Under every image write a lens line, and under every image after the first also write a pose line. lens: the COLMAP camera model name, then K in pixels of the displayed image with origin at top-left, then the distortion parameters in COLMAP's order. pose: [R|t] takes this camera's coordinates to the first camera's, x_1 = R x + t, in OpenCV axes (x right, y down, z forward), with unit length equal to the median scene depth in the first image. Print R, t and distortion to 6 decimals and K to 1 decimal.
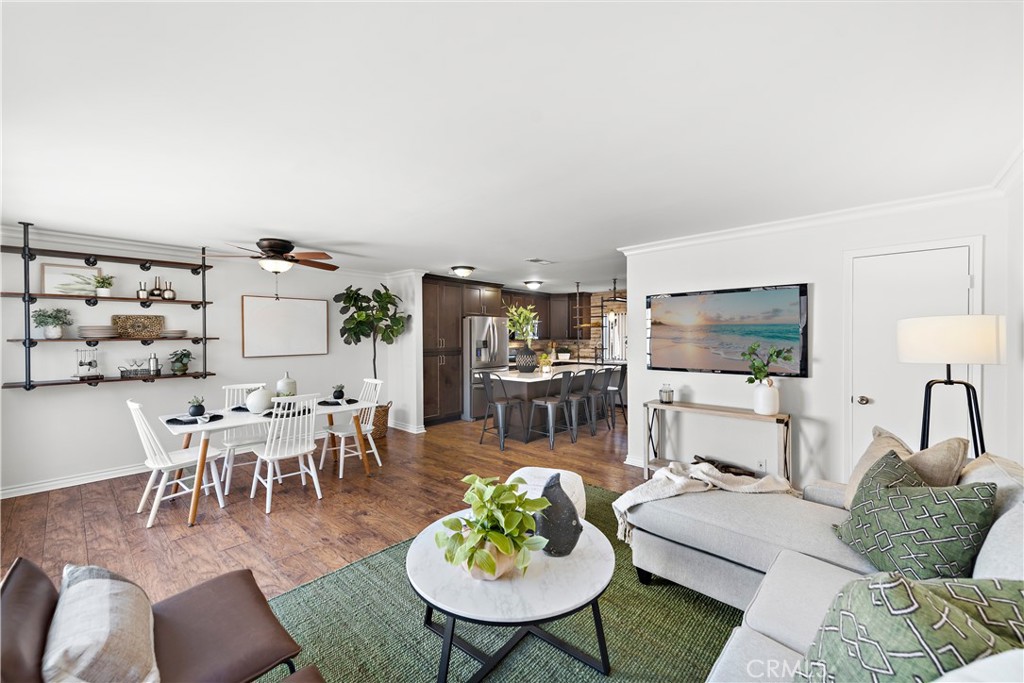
lens RADIAL K [[393.5, 0, 511.7], [0, 393.5, 339.2], [0, 0, 1]] dist [0.001162, 0.000214]
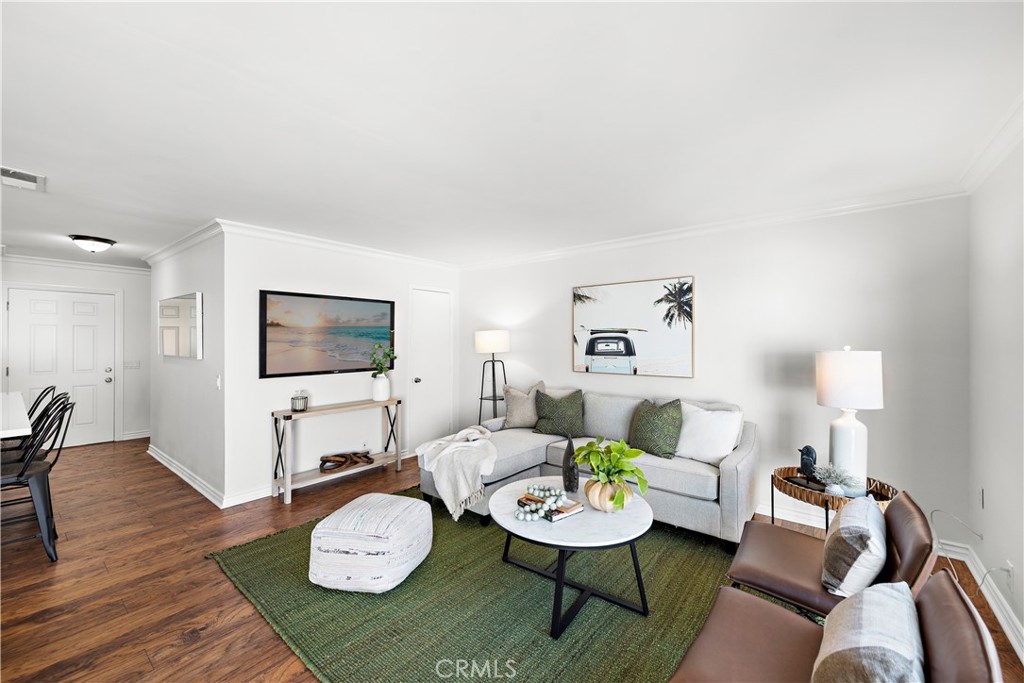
lens RADIAL K [[399.3, 0, 516.1], [0, 399.3, 340.3], [0, 0, 1]] dist [0.012073, -0.003626]
pose [[-0.050225, 0.003512, 0.998732, -0.548649], [0.006341, 0.999975, -0.003198, 0.002884], [-0.998718, 0.006172, -0.050246, 0.530742]]
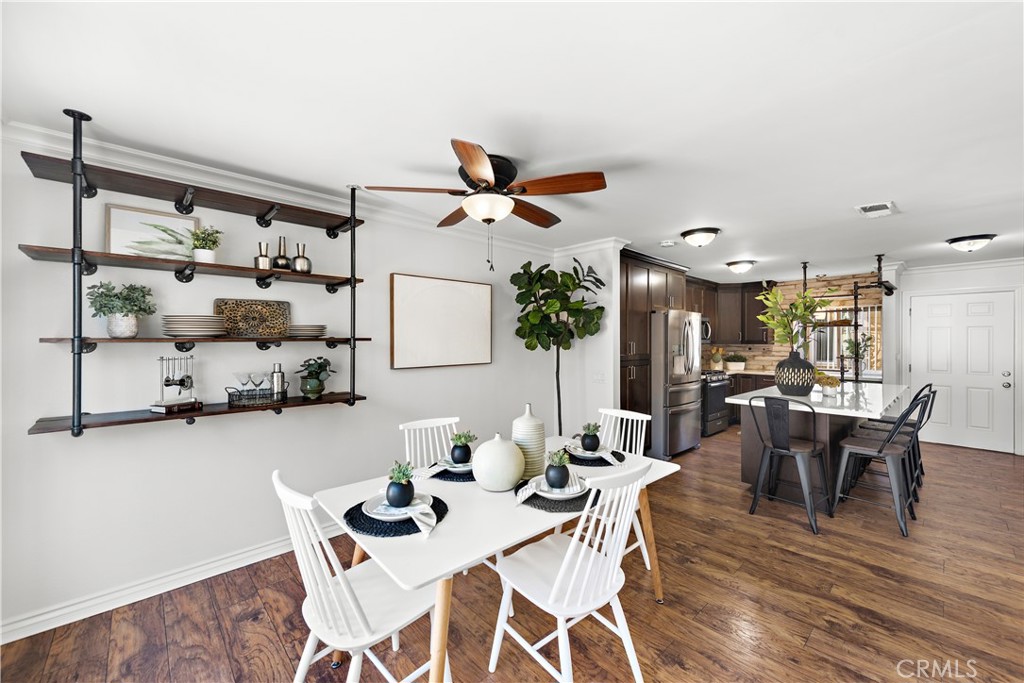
lens RADIAL K [[399.3, 0, 516.1], [0, 399.3, 340.3], [0, 0, 1]] dist [0.012073, -0.003626]
pose [[0.995005, 0.004588, -0.099716, -0.497127], [-0.005346, 0.999959, -0.007337, 0.003456], [0.099679, 0.007834, 0.994989, 0.439571]]
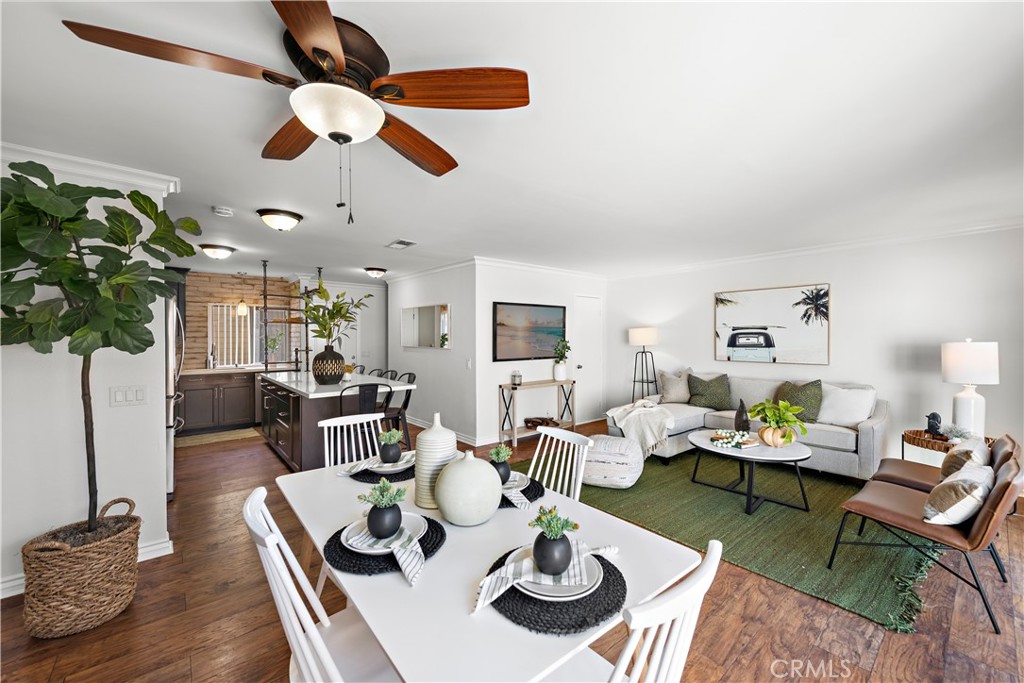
lens RADIAL K [[399.3, 0, 516.1], [0, 399.3, 340.3], [0, 0, 1]] dist [0.012073, -0.003626]
pose [[0.141423, -0.006367, 0.989929, -0.920815], [0.007994, 0.999954, 0.005289, 0.004609], [-0.989917, 0.007166, 0.141468, 0.804807]]
